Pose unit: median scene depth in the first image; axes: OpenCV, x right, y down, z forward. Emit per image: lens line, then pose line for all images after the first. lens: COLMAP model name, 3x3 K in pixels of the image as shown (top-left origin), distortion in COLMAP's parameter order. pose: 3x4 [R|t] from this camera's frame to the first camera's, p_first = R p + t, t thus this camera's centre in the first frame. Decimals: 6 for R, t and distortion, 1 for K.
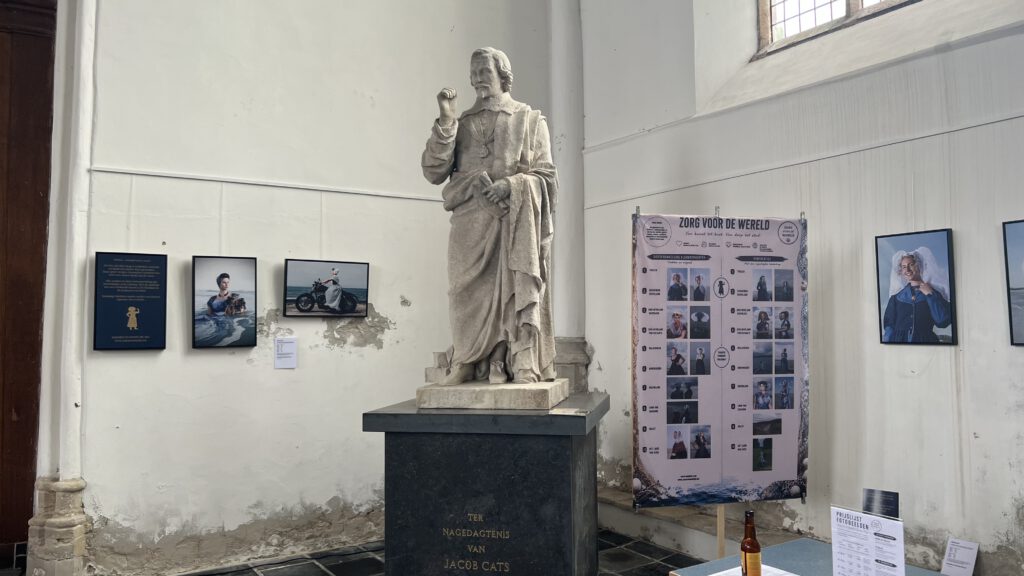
lens RADIAL K [[766.8, 0, 512.7], [0, 766.8, 284.3], [0, 0, 1]] dist [-0.000224, -0.013001]
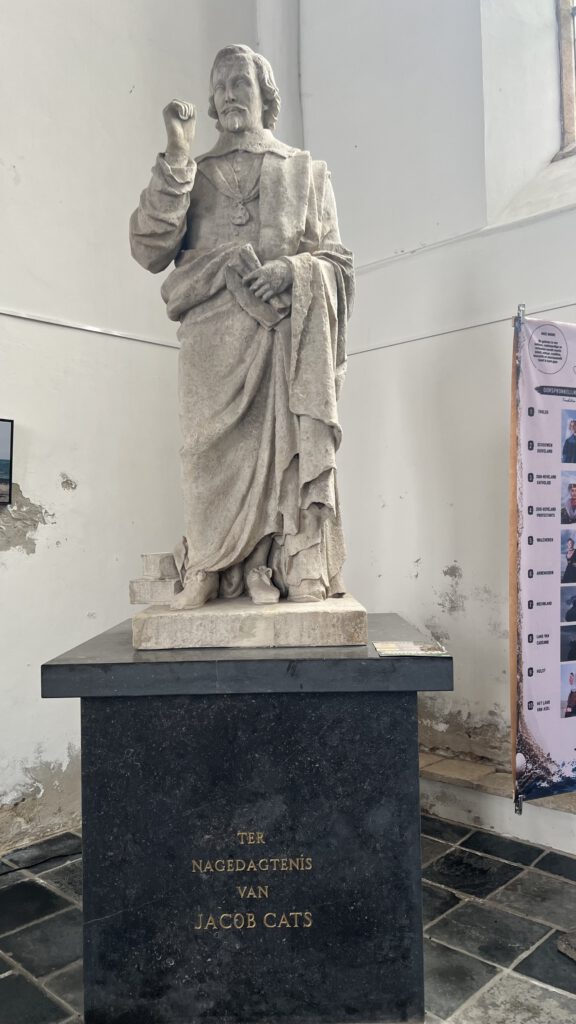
lens RADIAL K [[766.8, 0, 288.5], [0, 766.8, 521.2], [0, 0, 1]] dist [-0.000224, -0.013001]
pose [[0.974409, -0.003708, 0.224753, -0.138486], [-0.003654, 0.999470, 0.032335, 0.045155], [-0.224754, -0.032328, 0.973879, 0.411285]]
